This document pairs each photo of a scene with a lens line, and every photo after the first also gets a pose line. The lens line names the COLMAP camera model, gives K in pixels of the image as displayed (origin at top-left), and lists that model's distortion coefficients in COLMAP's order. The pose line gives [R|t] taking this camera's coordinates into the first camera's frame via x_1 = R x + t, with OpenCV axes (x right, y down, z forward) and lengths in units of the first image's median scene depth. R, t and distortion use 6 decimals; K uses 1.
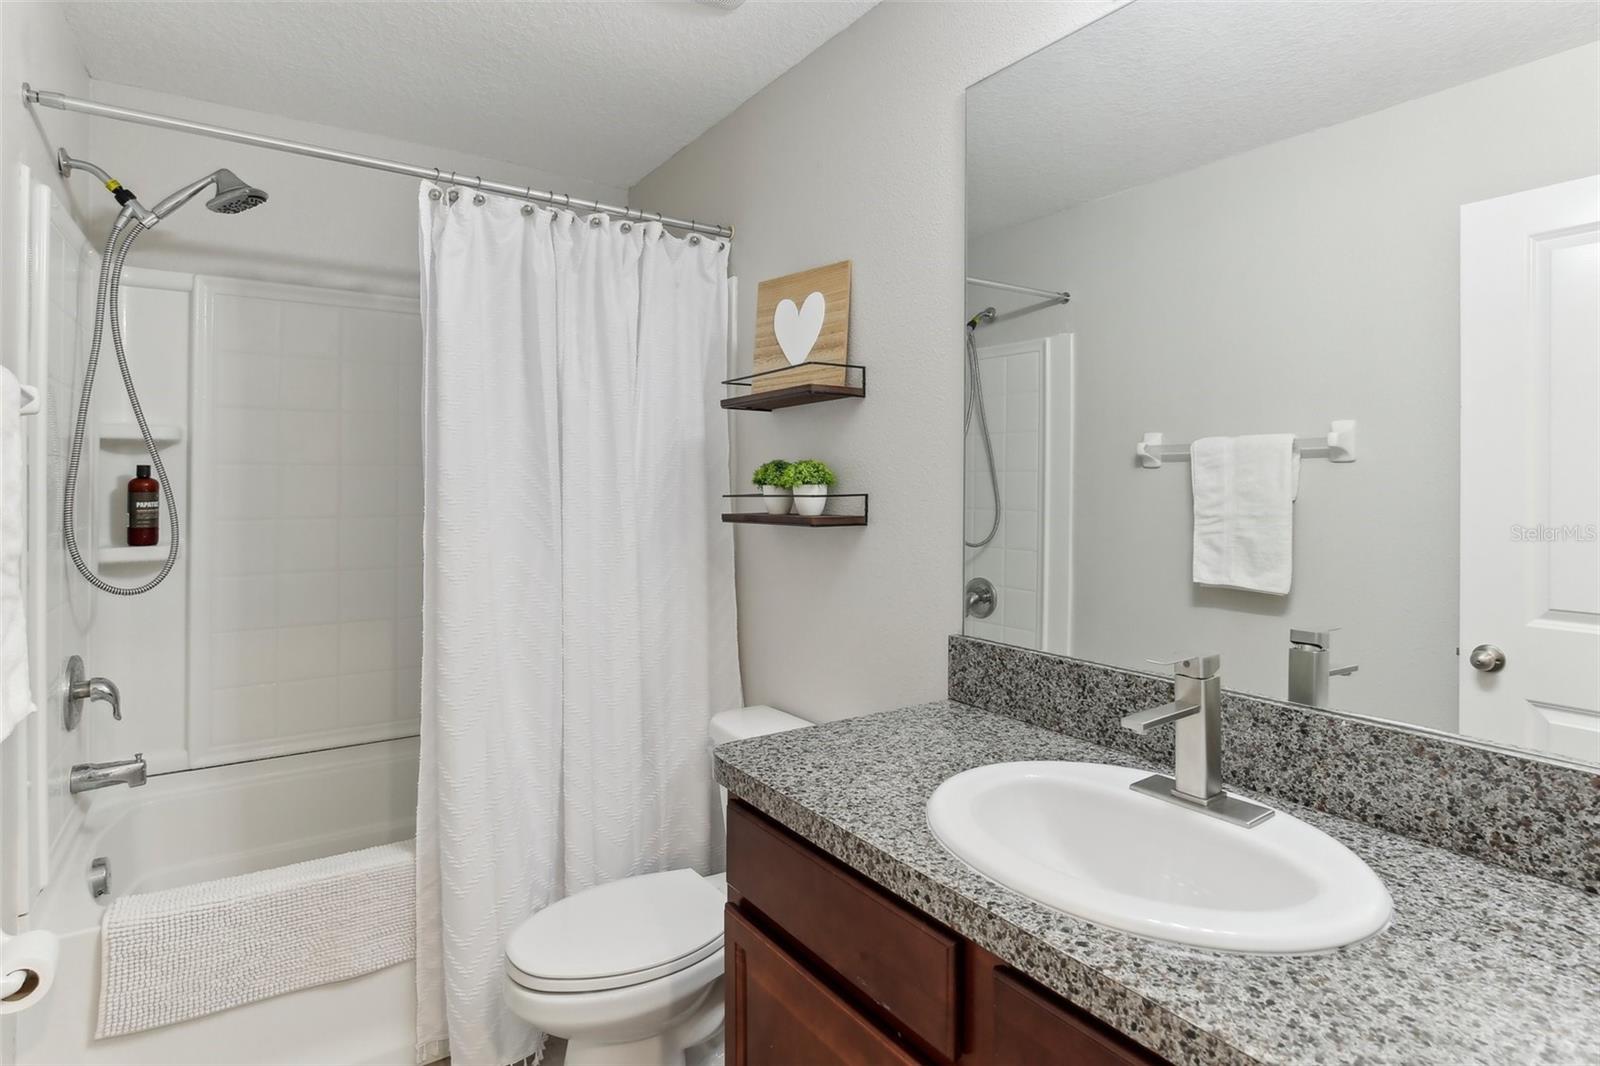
lens RADIAL K [[814.4, 0, 807.5], [0, 814.4, 536.3], [0, 0, 1]] dist [-0.001712, 0.000294]
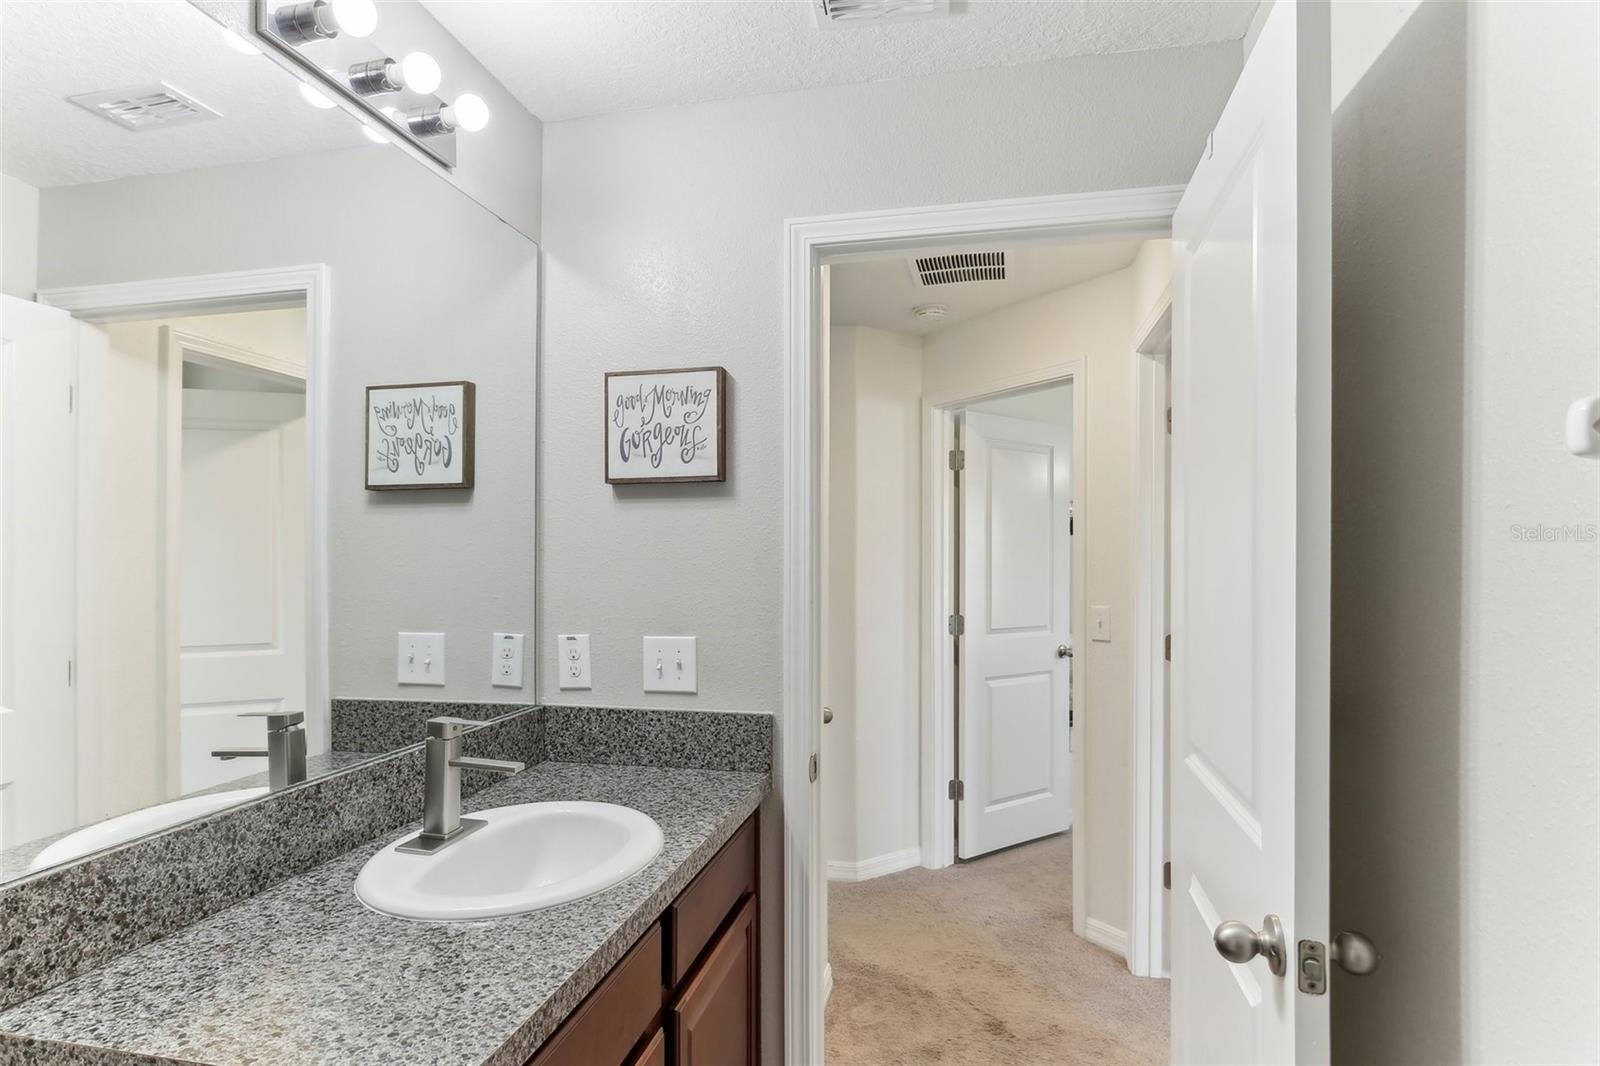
lens RADIAL K [[814.4, 0, 807.5], [0, 814.4, 536.3], [0, 0, 1]] dist [-0.001712, 0.000294]
pose [[-0.663929, 0.011422, 0.747708, -0.744472], [0.043479, 0.998781, 0.023351, -0.130578], [-0.746530, 0.048013, -0.663617, 1.215793]]
